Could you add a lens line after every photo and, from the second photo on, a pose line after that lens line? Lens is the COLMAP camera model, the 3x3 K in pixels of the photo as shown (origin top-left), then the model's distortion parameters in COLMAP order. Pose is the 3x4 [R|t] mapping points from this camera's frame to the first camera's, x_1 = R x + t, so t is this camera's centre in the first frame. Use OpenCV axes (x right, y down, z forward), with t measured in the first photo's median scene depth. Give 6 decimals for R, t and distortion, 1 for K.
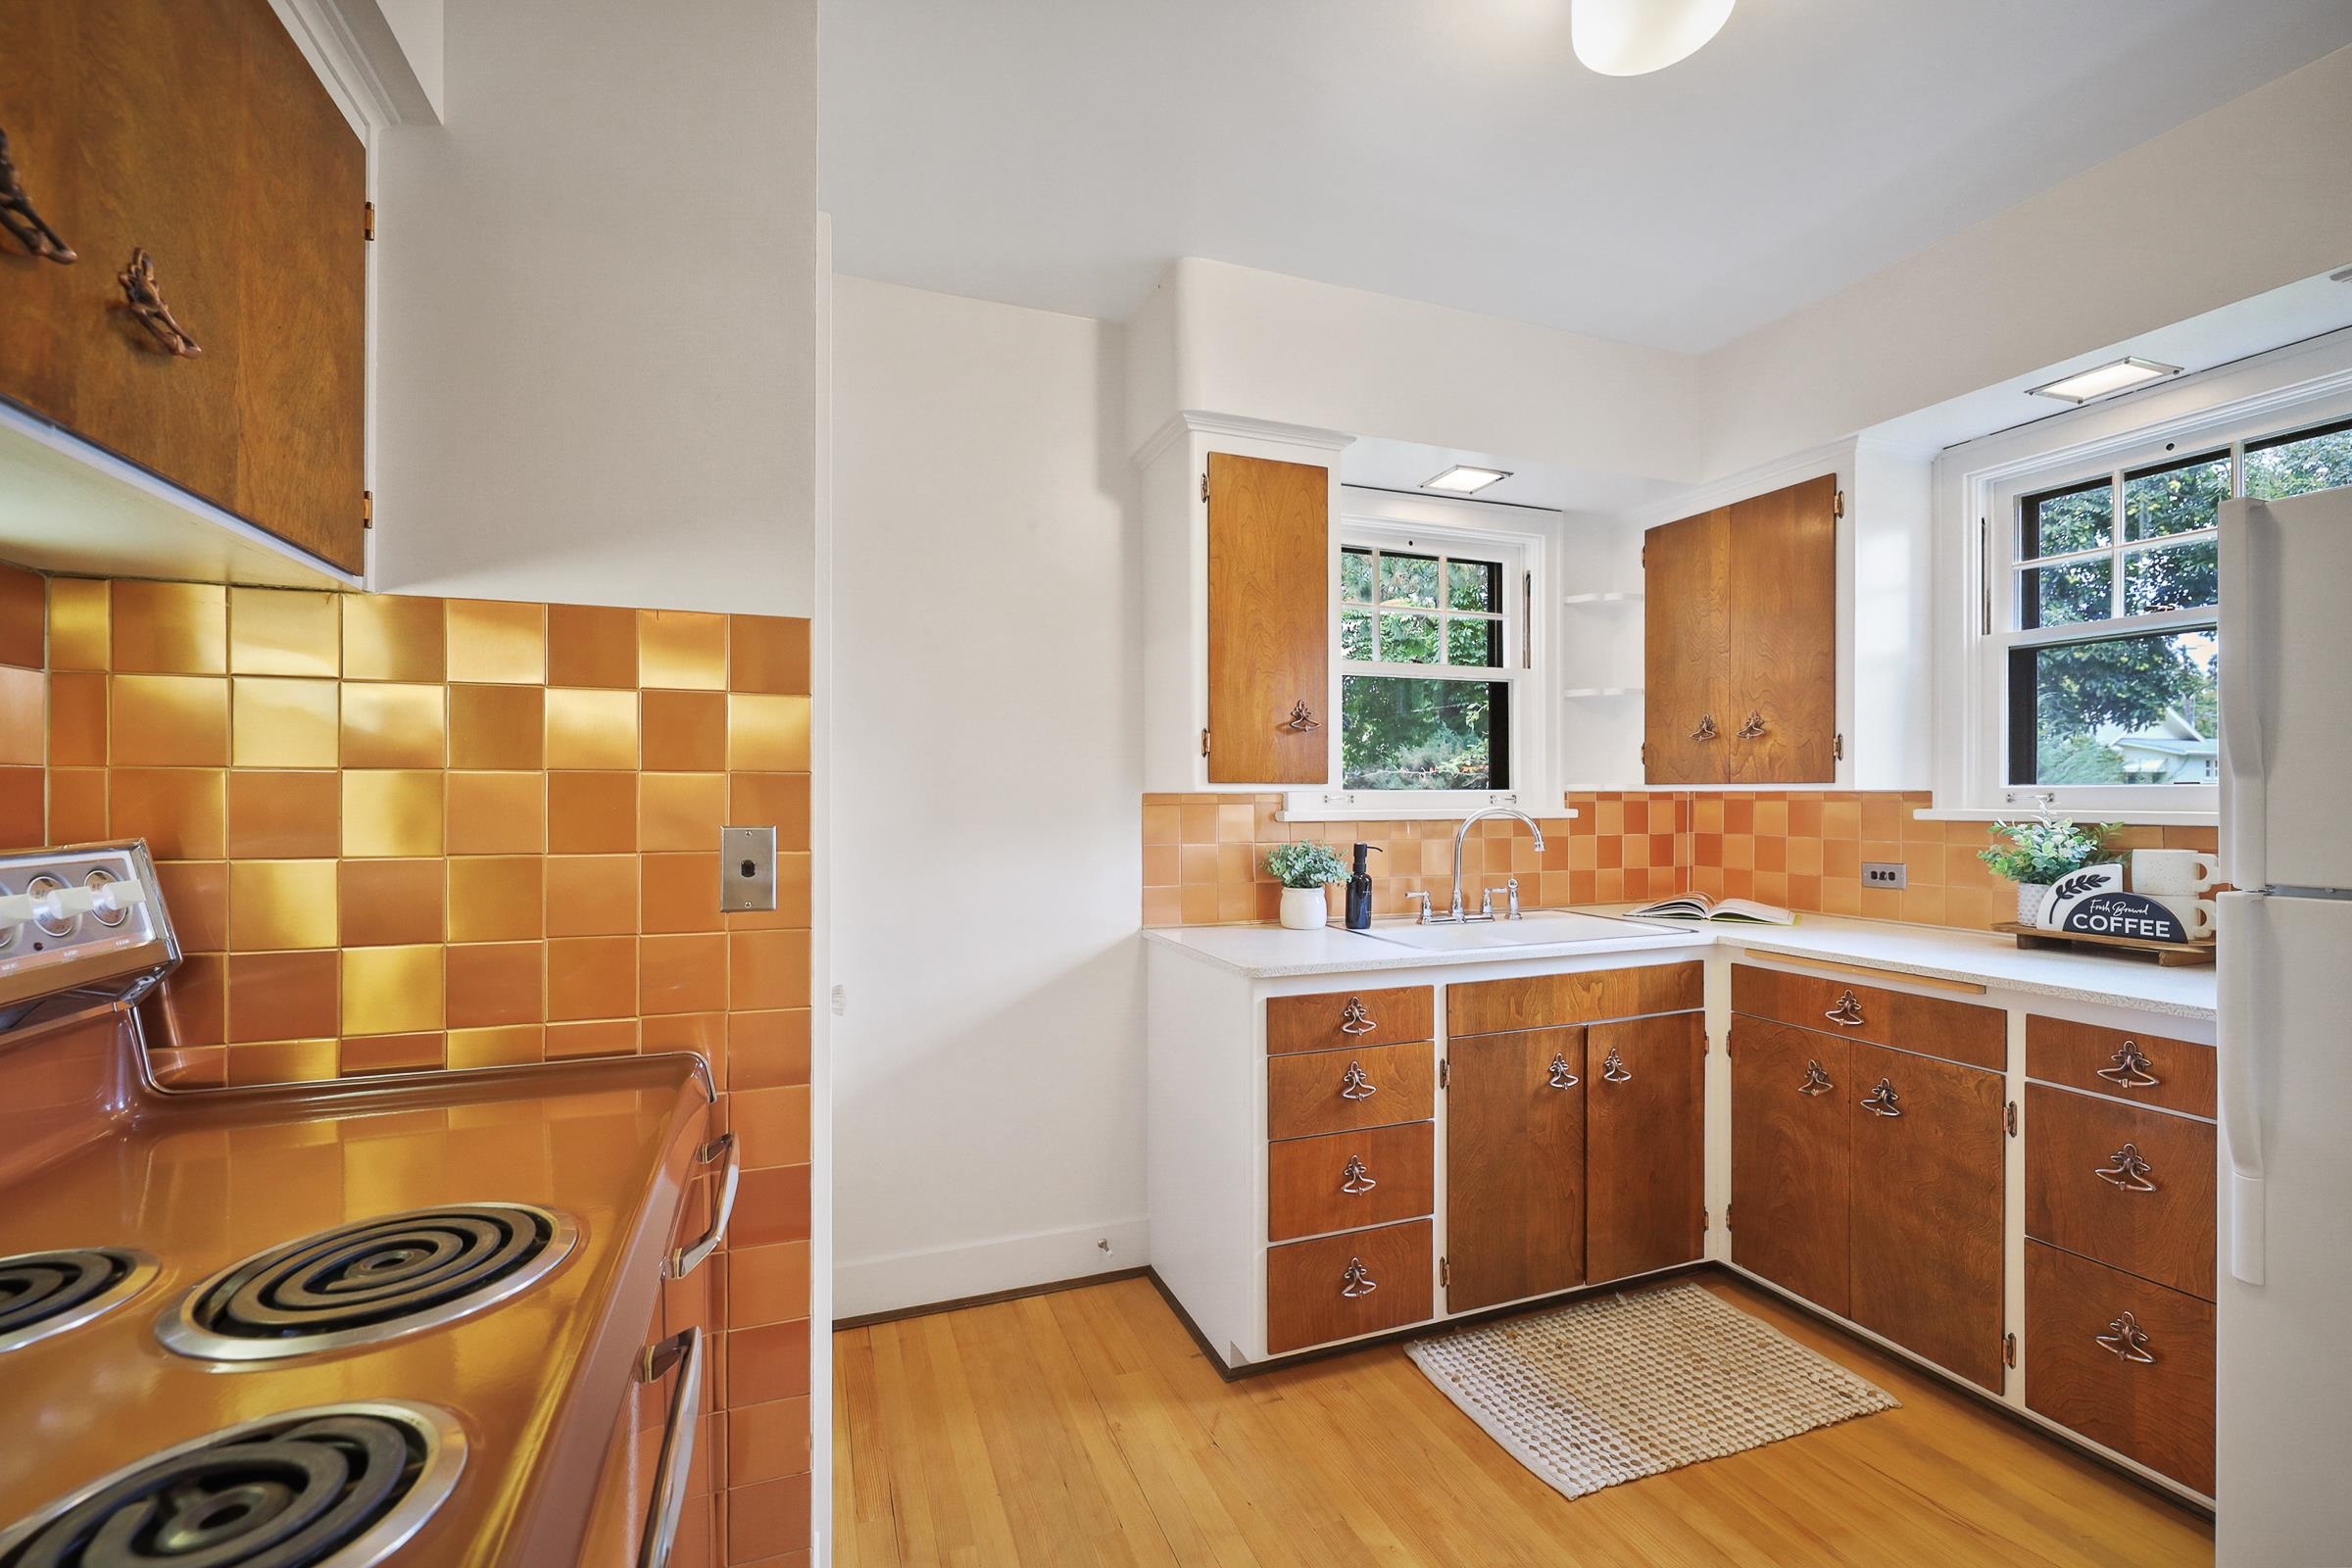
lens RADIAL K [[1019.8, 0, 1178.2], [0, 1019.8, 795.8], [0, 0, 1]] dist [-0.000858, -0.000130]
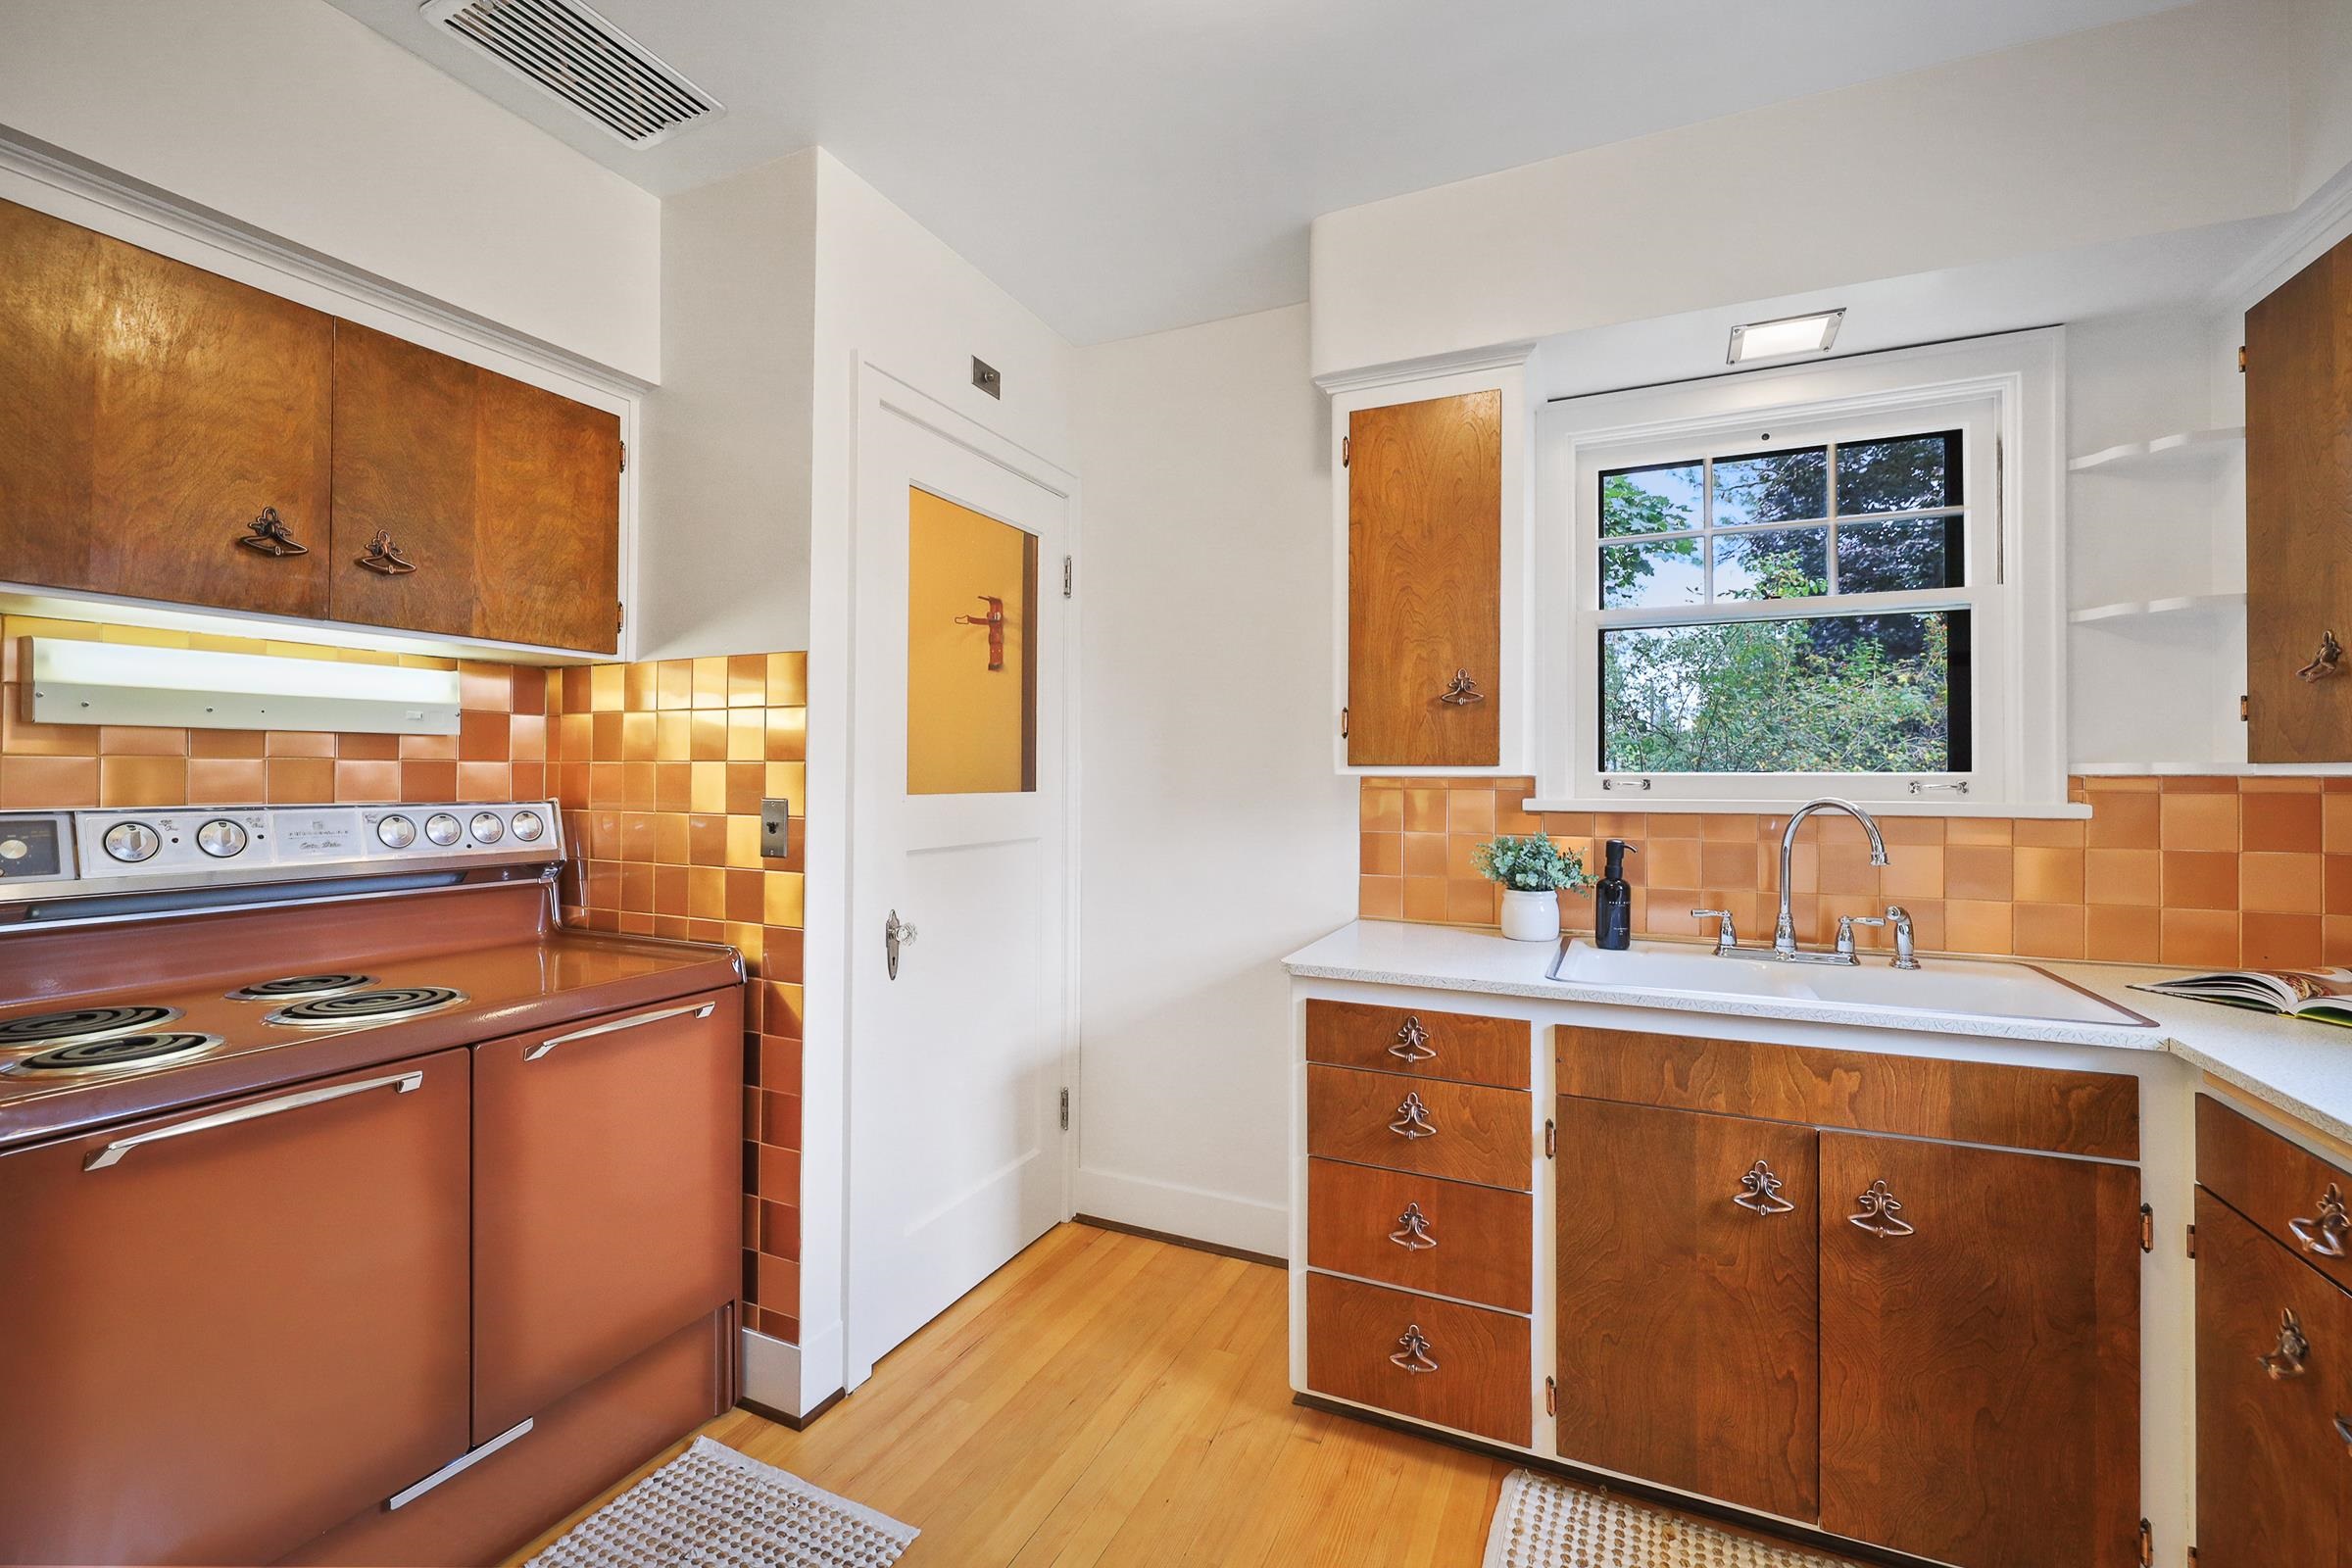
lens RADIAL K [[1000.5, 0, 1162.0], [0, 1000.5, 765.5], [0, 0, 1]] dist [-0.003059, -0.000229]
pose [[0.689407, -0.005405, -0.724354, 0.577774], [-0.003770, 0.999932, -0.011049, -0.001823], [0.724365, 0.010348, 0.689339, 0.246561]]
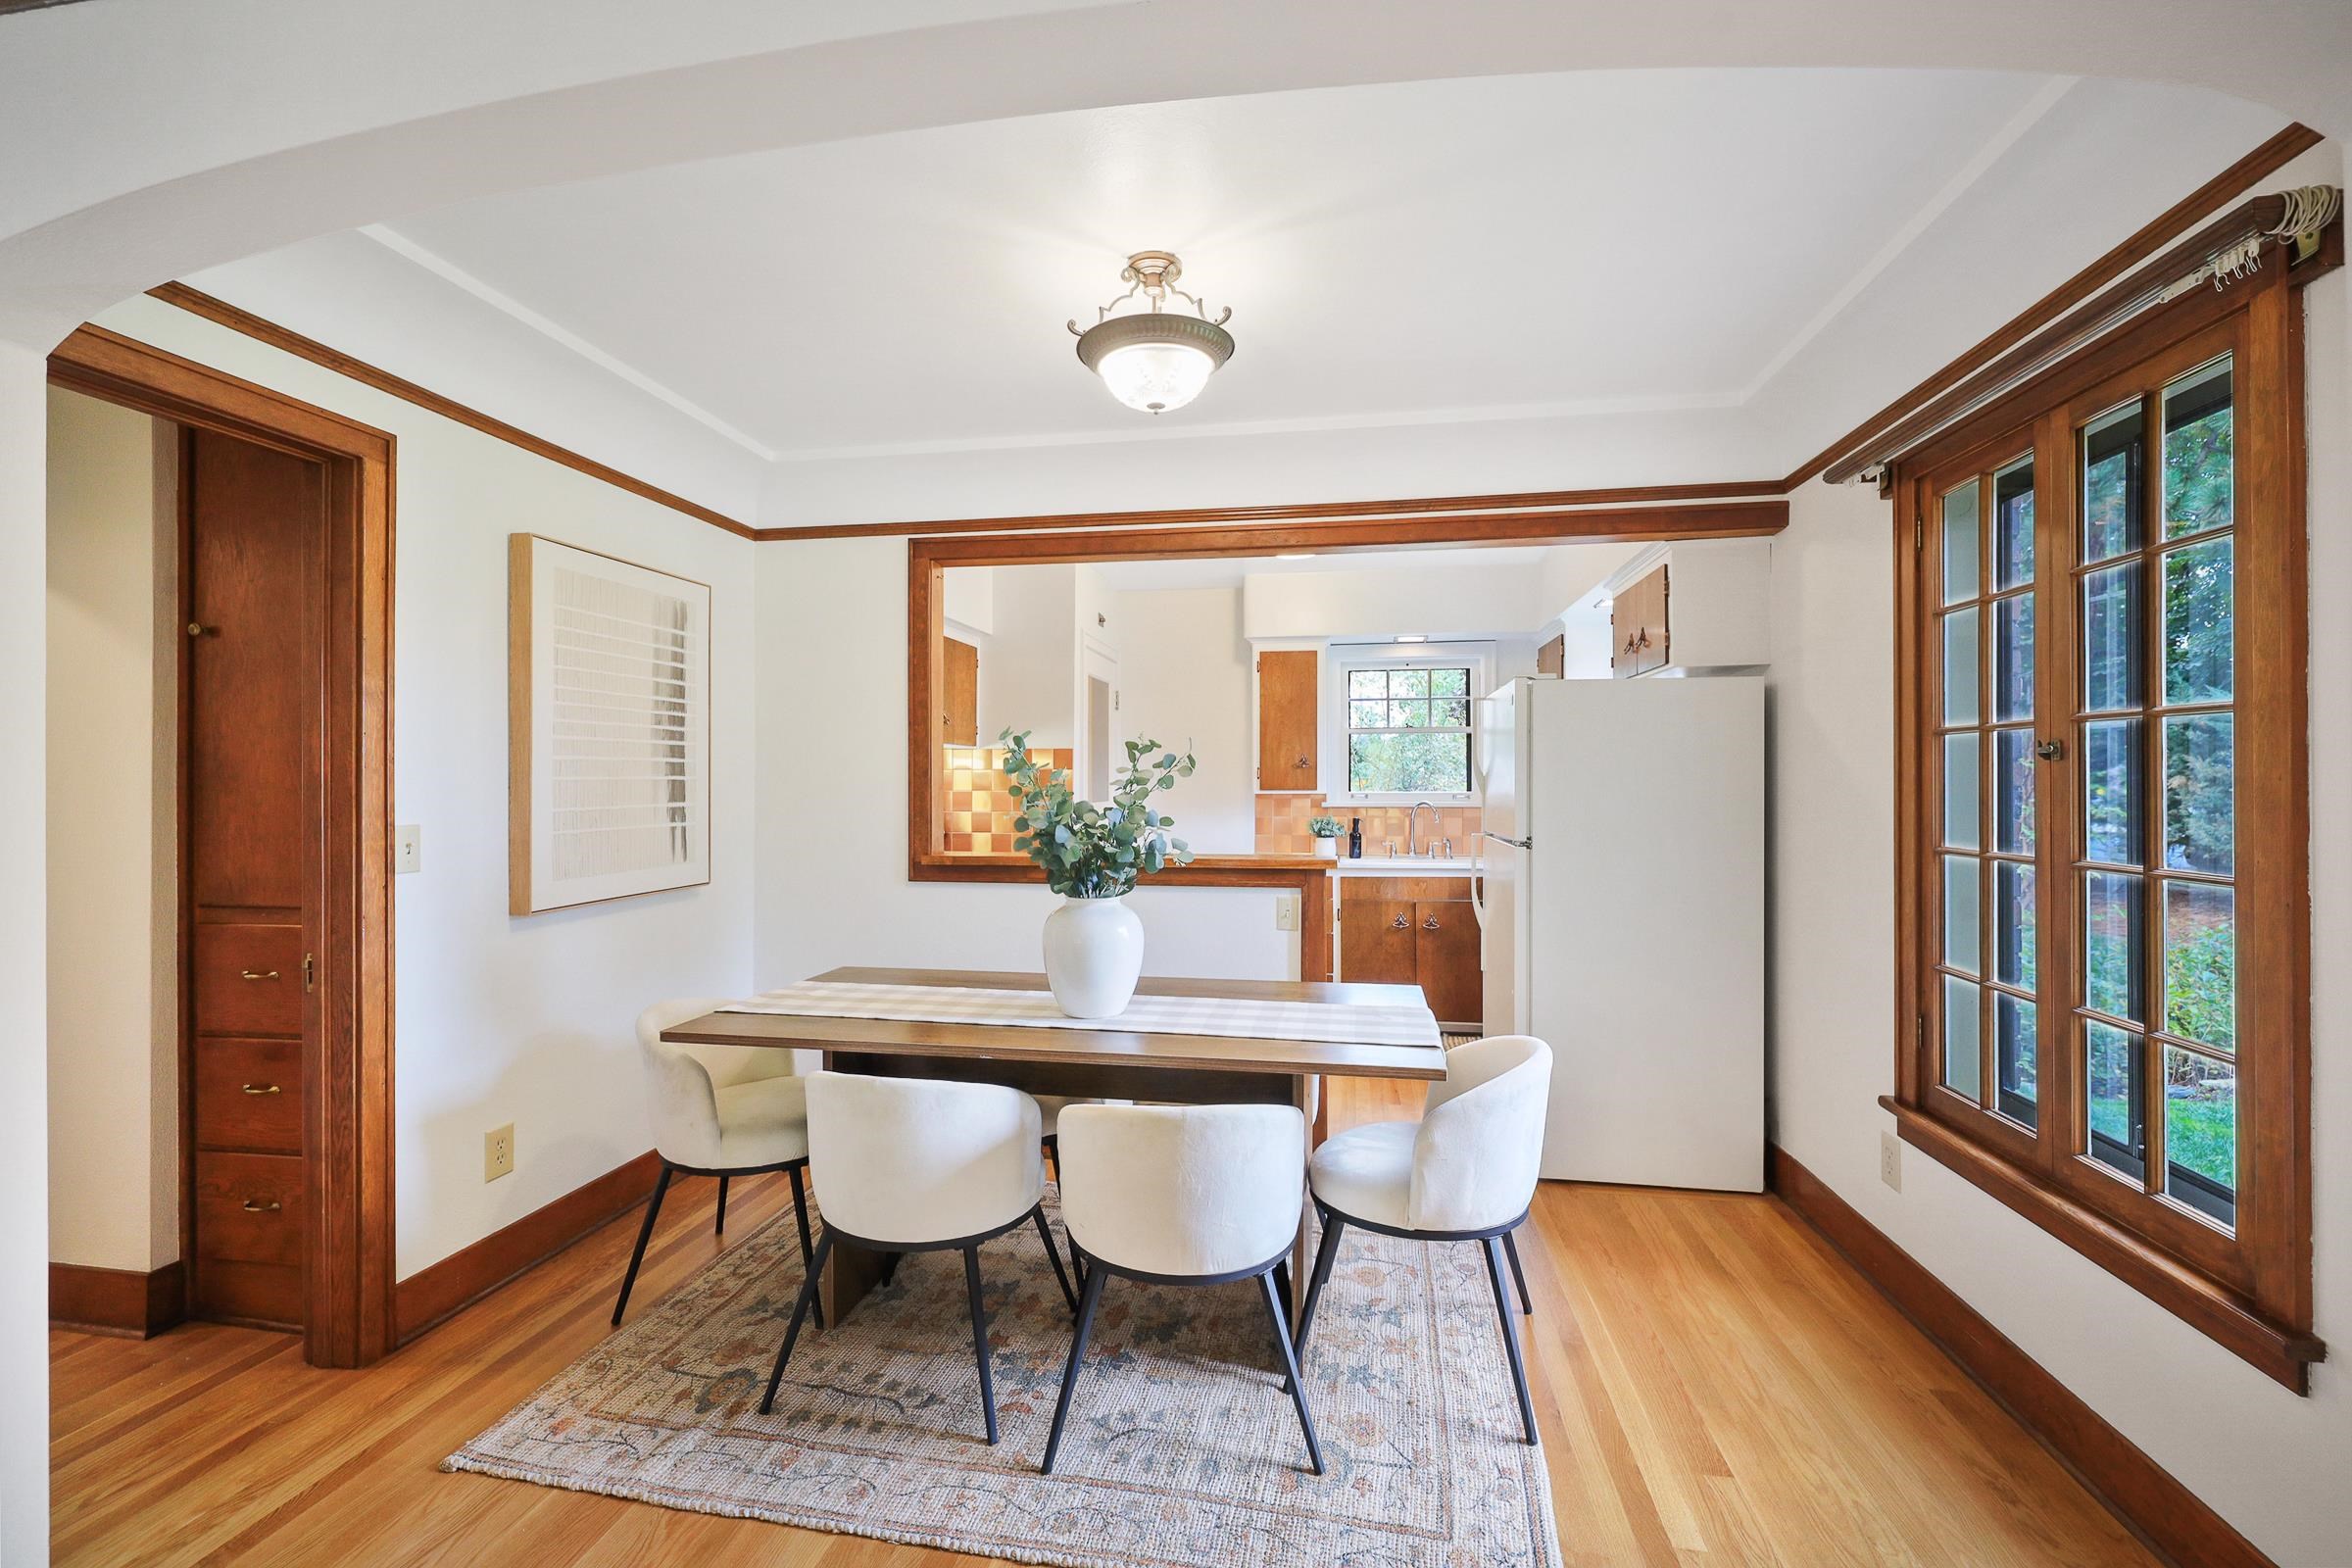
lens RADIAL K [[1022.8, 0, 1170.4], [0, 1022.8, 764.6], [0, 0, 1]] dist [-0.000869, -0.000109]
pose [[0.858509, -0.010006, -0.512701, 1.081717], [0.001381, 0.999851, -0.017202, -0.031767], [0.512796, 0.014060, 0.858395, -1.167180]]
